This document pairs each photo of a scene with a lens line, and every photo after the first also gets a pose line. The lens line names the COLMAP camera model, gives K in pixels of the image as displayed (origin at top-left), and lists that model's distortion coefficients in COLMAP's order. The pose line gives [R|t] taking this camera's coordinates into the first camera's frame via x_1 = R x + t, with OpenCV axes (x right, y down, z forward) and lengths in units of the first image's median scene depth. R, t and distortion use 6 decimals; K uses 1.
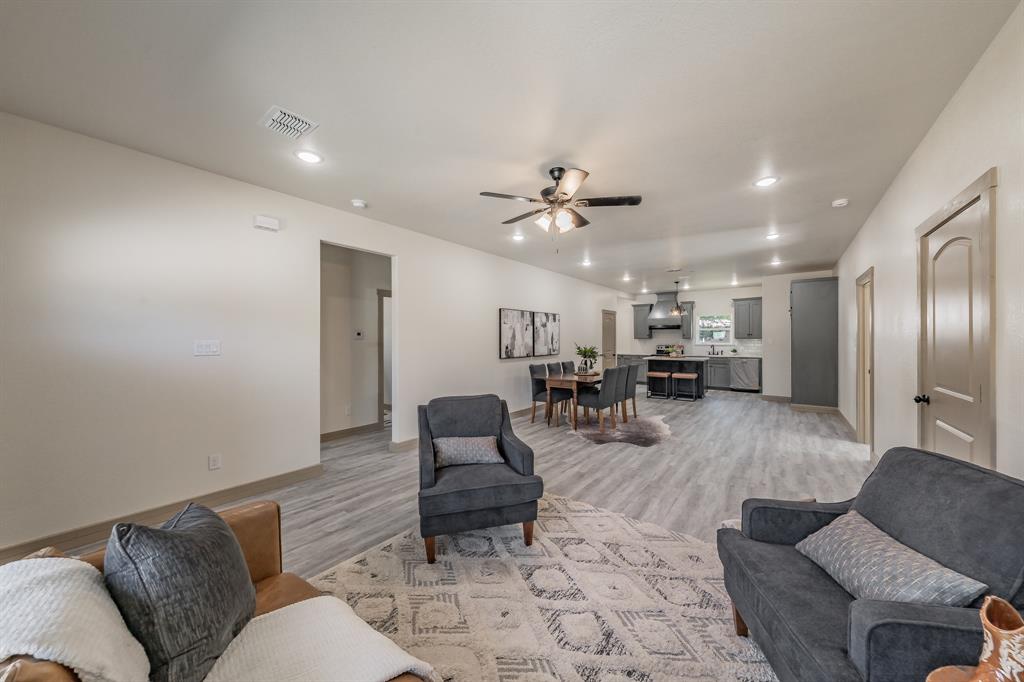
lens RADIAL K [[359.4, 0, 514.8], [0, 359.4, 339.9], [0, 0, 1]] dist [-0.000369, 0.000044]
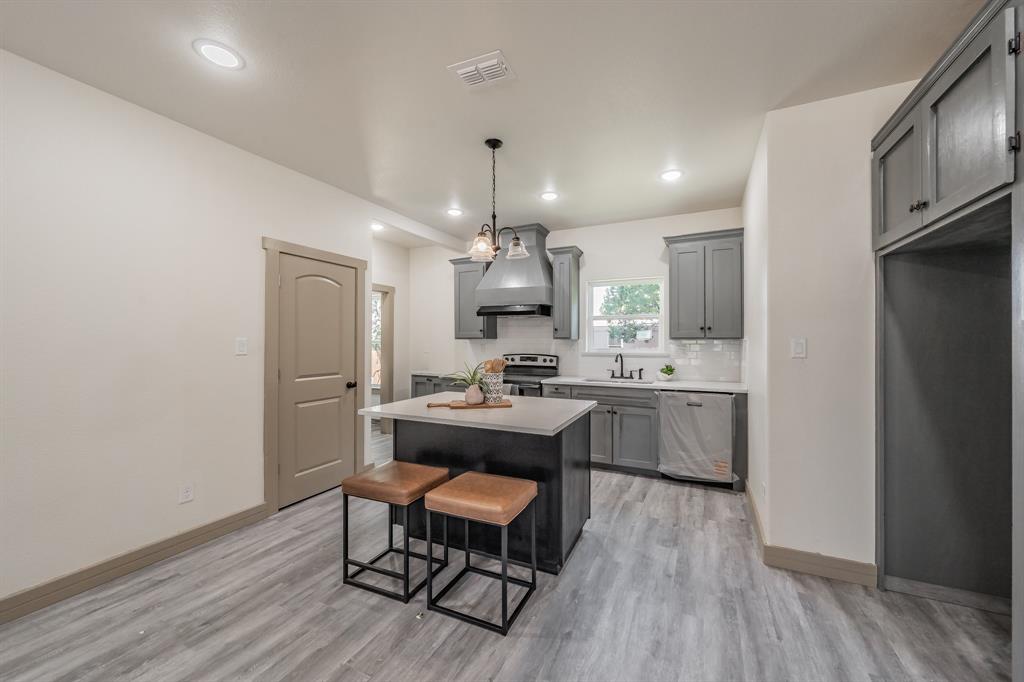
lens RADIAL K [[378.2, 0, 540.9], [0, 378.2, 339.8], [0, 0, 1]] dist [-0.000058, -0.000053]
pose [[0.971713, 0.005844, 0.236093, 0.566459], [-0.004984, 0.999979, -0.004237, -0.000253], [-0.236113, 0.002940, 0.971721, 0.947513]]
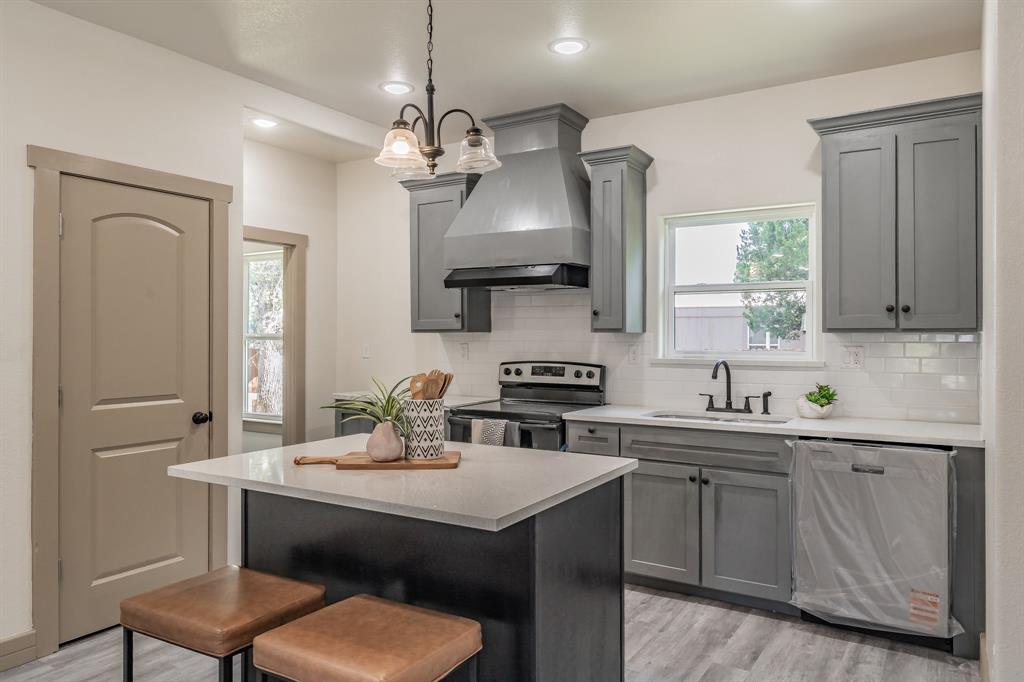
lens RADIAL K [[717.1, 0, 541.5], [0, 717.1, 336.6], [0, 0, 1]] dist [0.006795, -0.000252]
pose [[0.993684, 0.004668, 0.112114, 0.631240], [-0.004769, 0.999988, 0.000633, -0.000668], [-0.112110, -0.001164, 0.993695, 0.960731]]
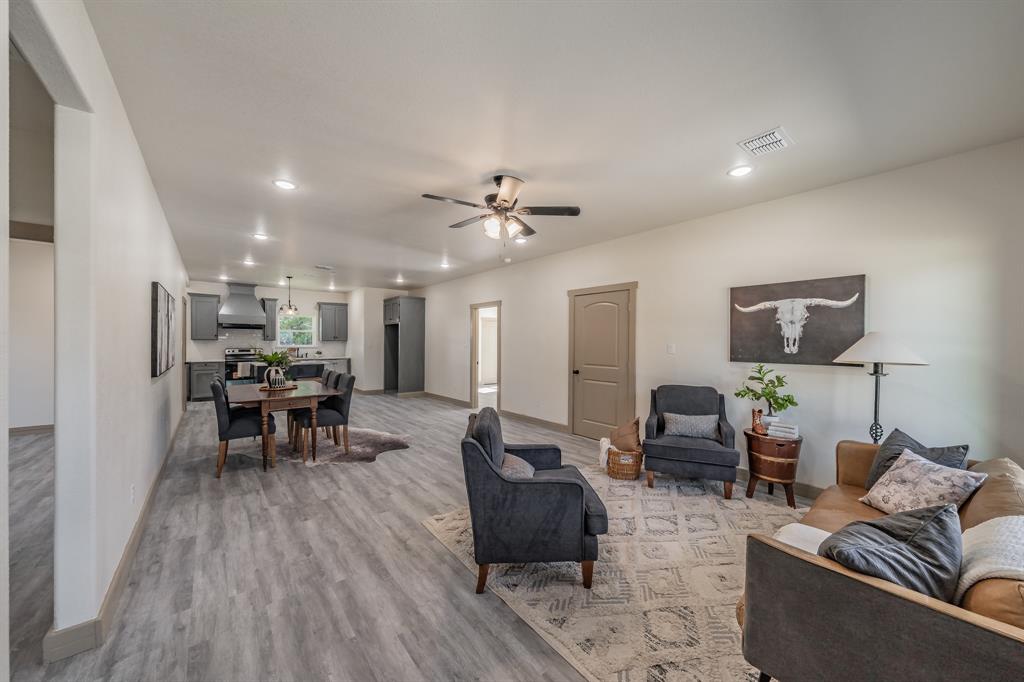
lens RADIAL K [[361.6, 0, 515.4], [0, 361.6, 342.2], [0, 0, 1]] dist [-0.000198, -0.000010]
pose [[0.227654, 0.001897, 0.973740, -0.402896], [-0.006034, 0.999982, -0.000537, -0.003734], [-0.973723, -0.005753, 0.227661, 0.330117]]
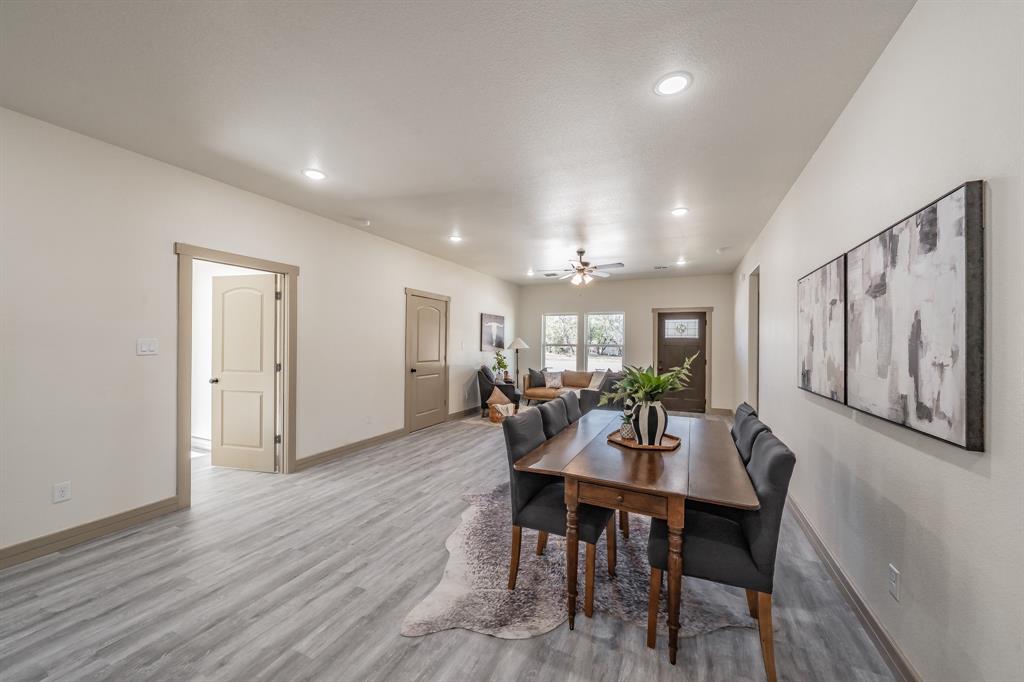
lens RADIAL K [[374.3, 0, 512.0], [0, 374.3, 341.0], [0, 0, 1]] dist [-0.000573, -0.000070]
pose [[-0.977437, -0.005519, -0.211156, 0.393561], [-0.005102, 0.999984, -0.002517, -0.004971], [0.211166, -0.001383, -0.977449, 1.281933]]
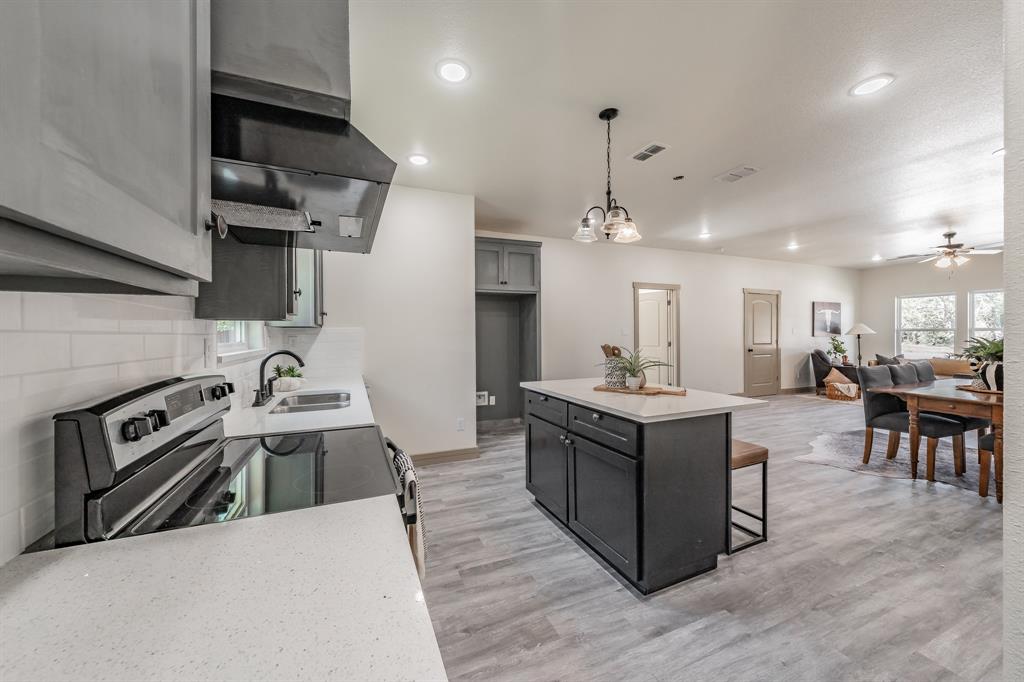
lens RADIAL K [[366.0, 0, 498.7], [0, 366.0, 335.9], [0, 0, 1]] dist [-0.000176, 0.000112]
pose [[-0.857664, 0.007927, 0.514150, 0.517894], [0.010888, 0.999937, 0.002745, 0.006772], [-0.514096, 0.007952, -0.857696, 1.737478]]
